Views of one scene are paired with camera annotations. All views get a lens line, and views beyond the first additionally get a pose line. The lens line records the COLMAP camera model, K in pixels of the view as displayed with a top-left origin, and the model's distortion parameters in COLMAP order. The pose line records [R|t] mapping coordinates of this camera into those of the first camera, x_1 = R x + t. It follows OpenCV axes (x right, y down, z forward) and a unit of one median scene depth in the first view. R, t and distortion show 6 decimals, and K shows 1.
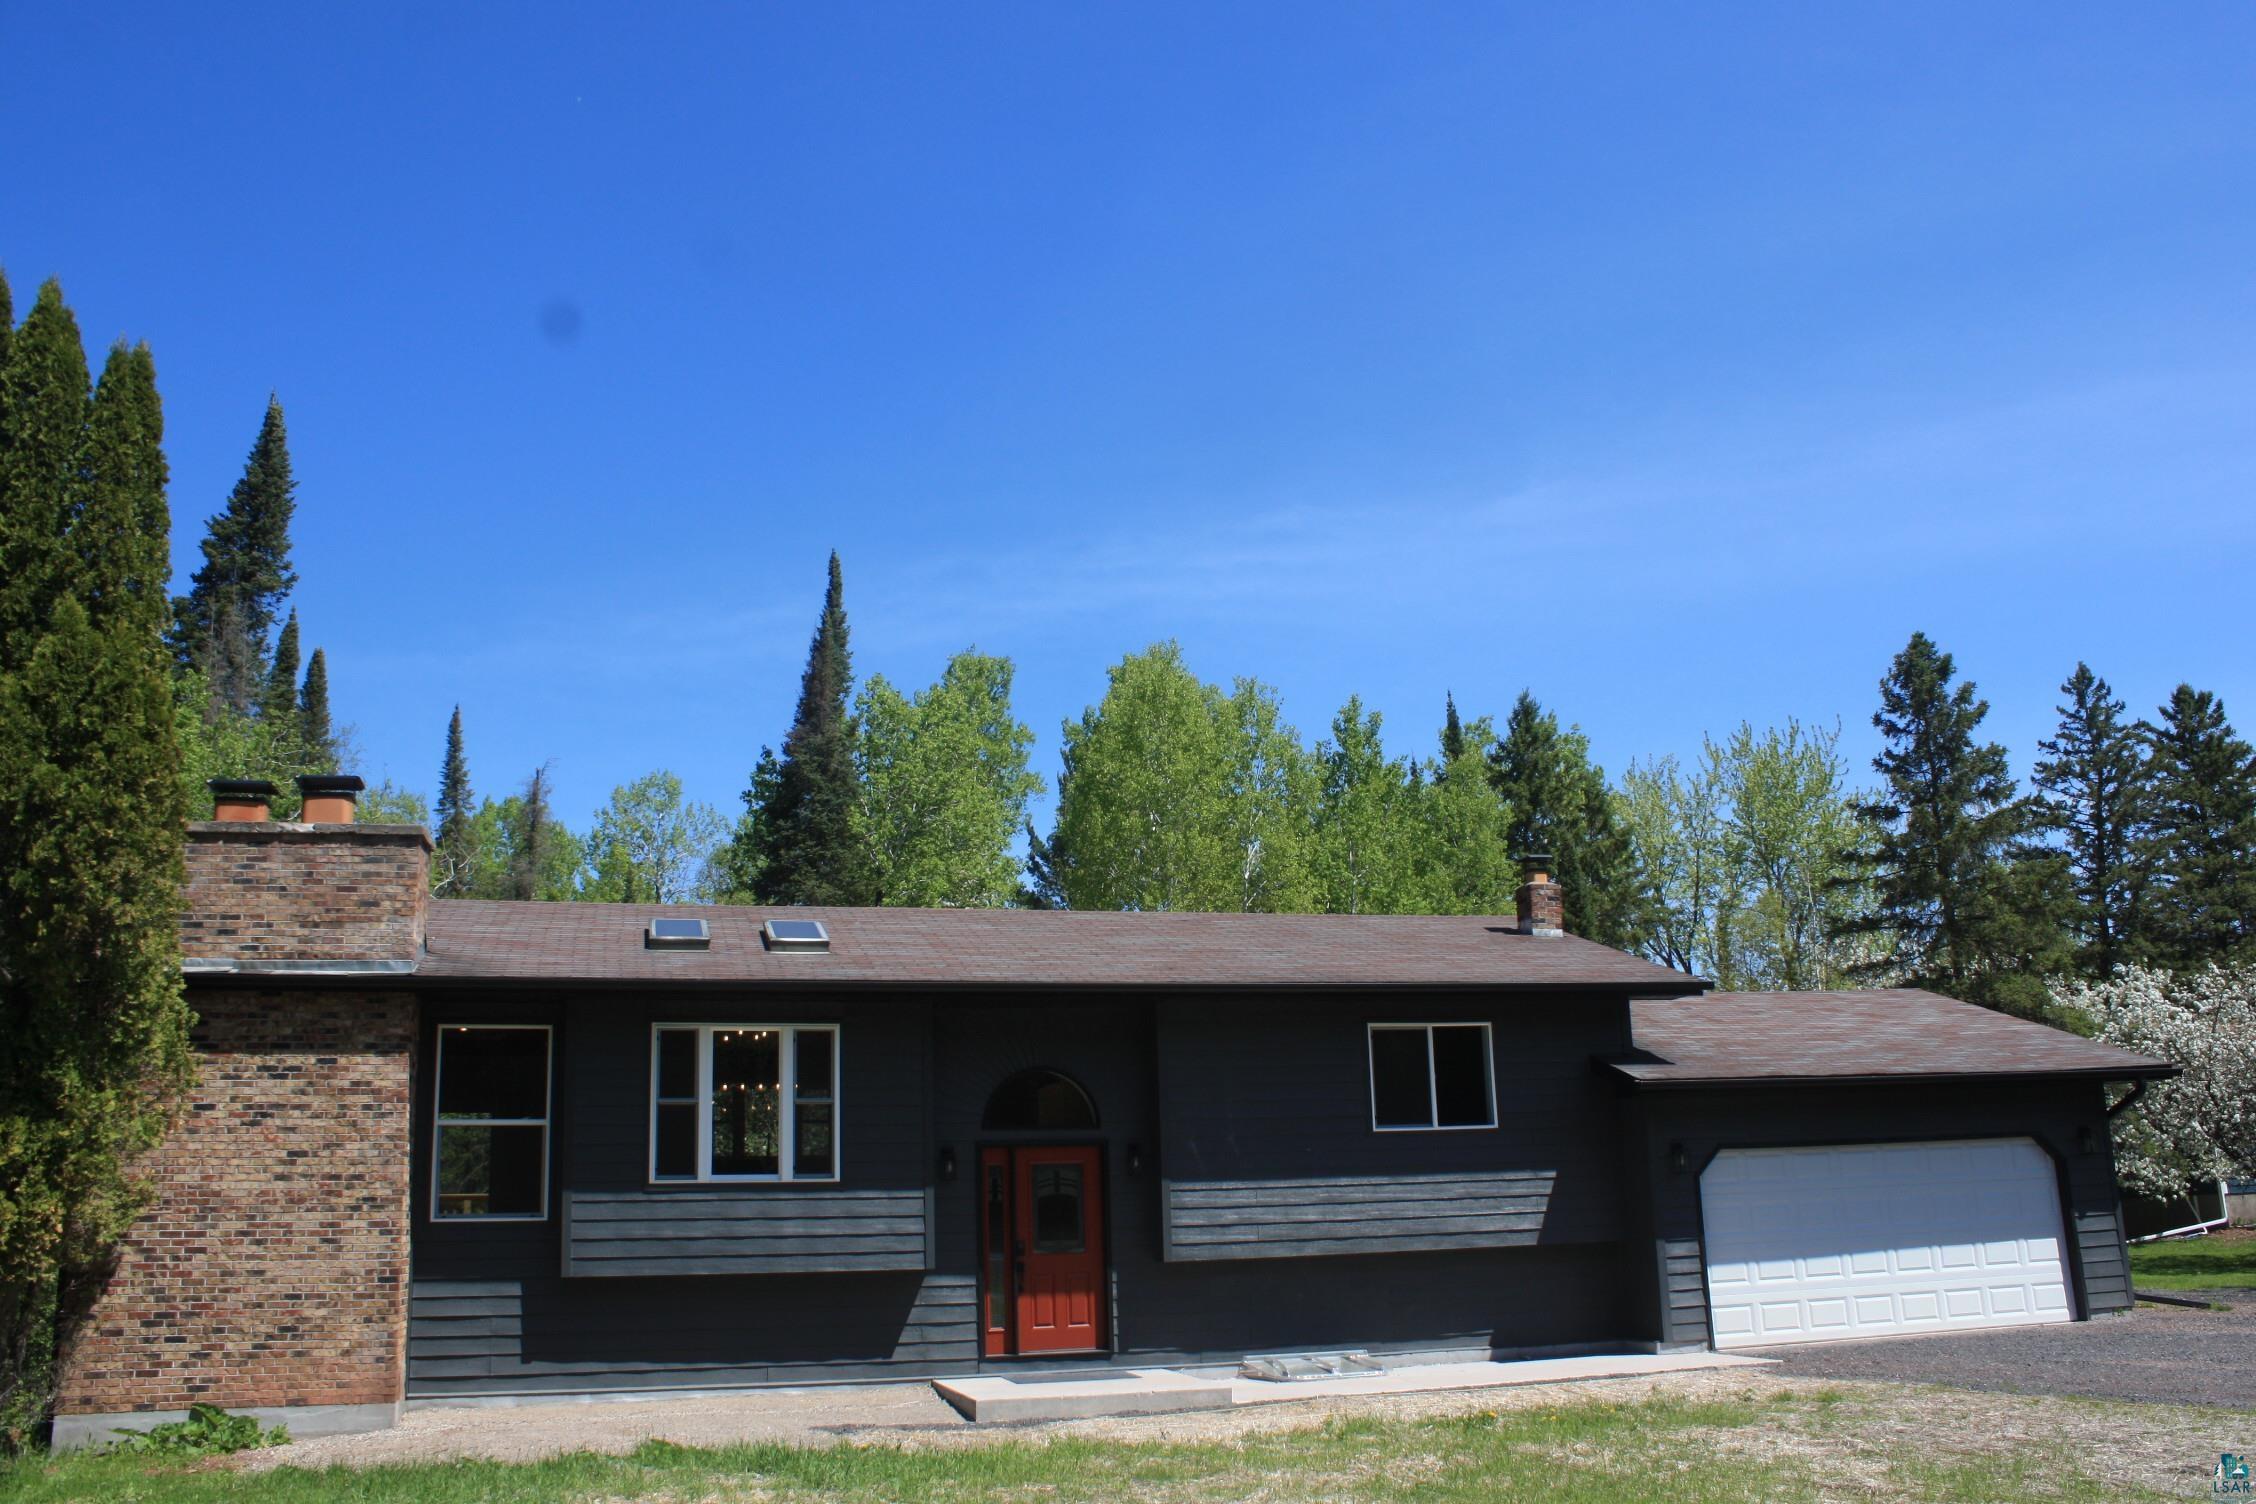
lens RADIAL K [[1905.7, 0, 1193.0], [0, 1905.7, 761.2], [0, 0, 1]] dist [-0.159173, 0.126100]
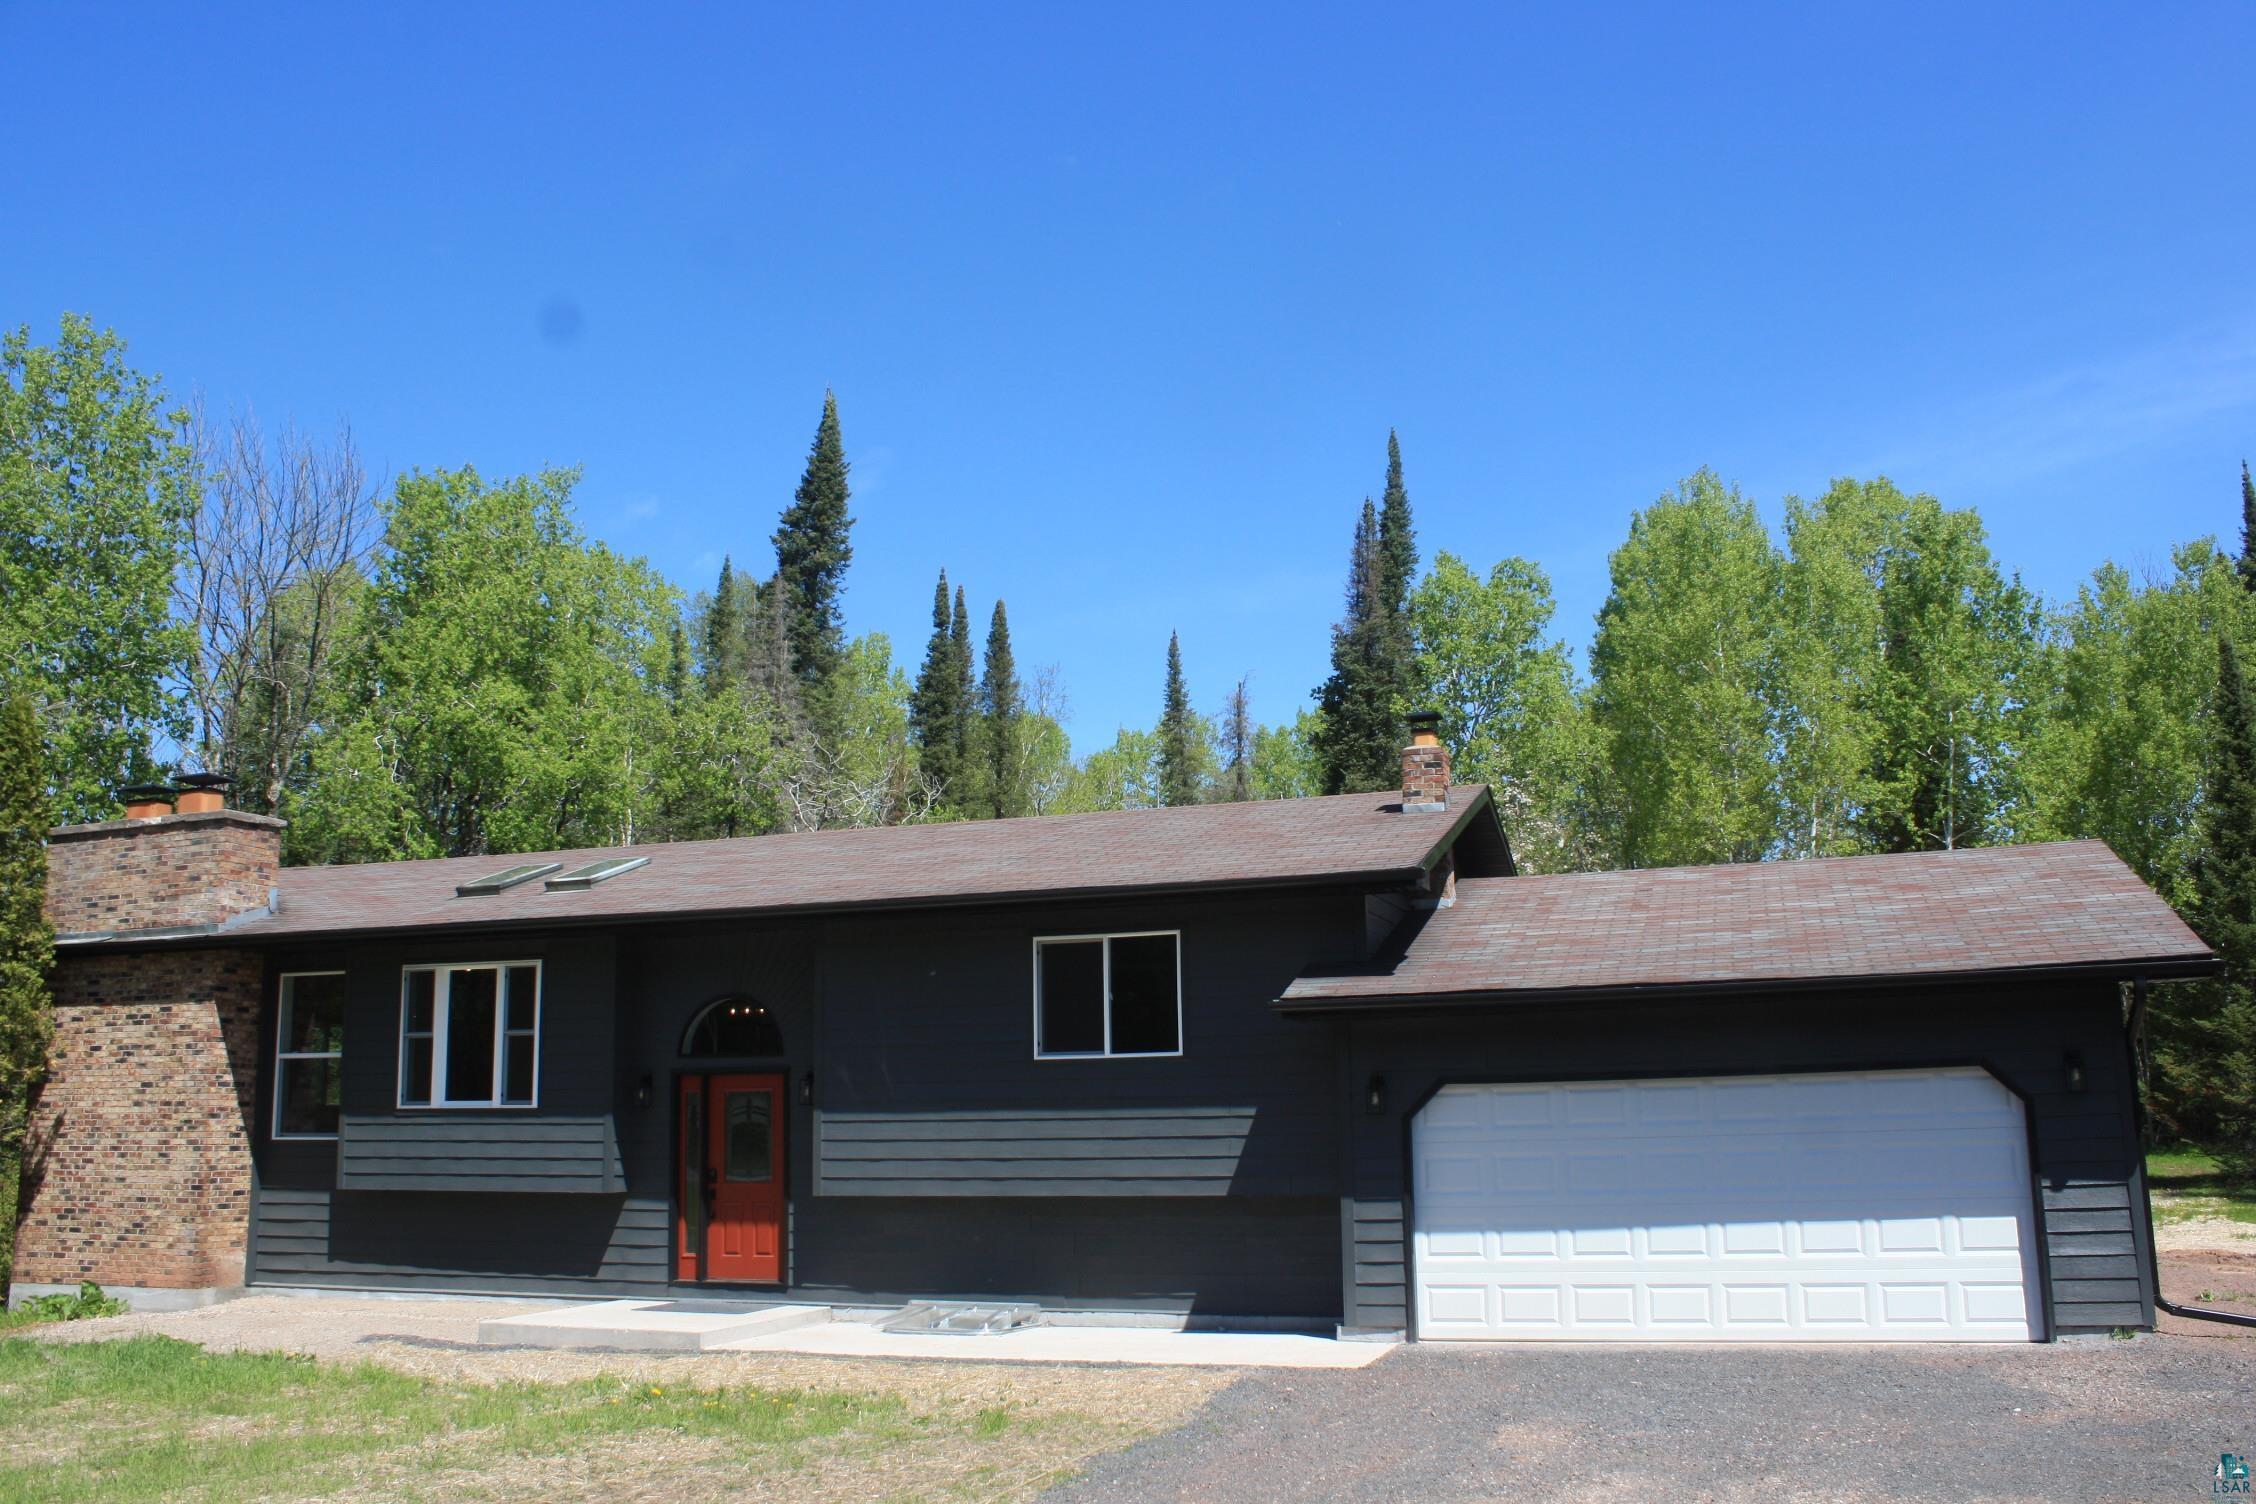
lens RADIAL K [[1905.7, 0, 1193.0], [0, 1905.7, 761.2], [0, 0, 1]] dist [-0.159173, 0.126100]
pose [[0.827197, -0.087422, -0.555070, 0.730518], [0.124761, 0.991741, 0.029729, 0.044386], [0.547887, -0.093843, 0.831272, 0.349859]]
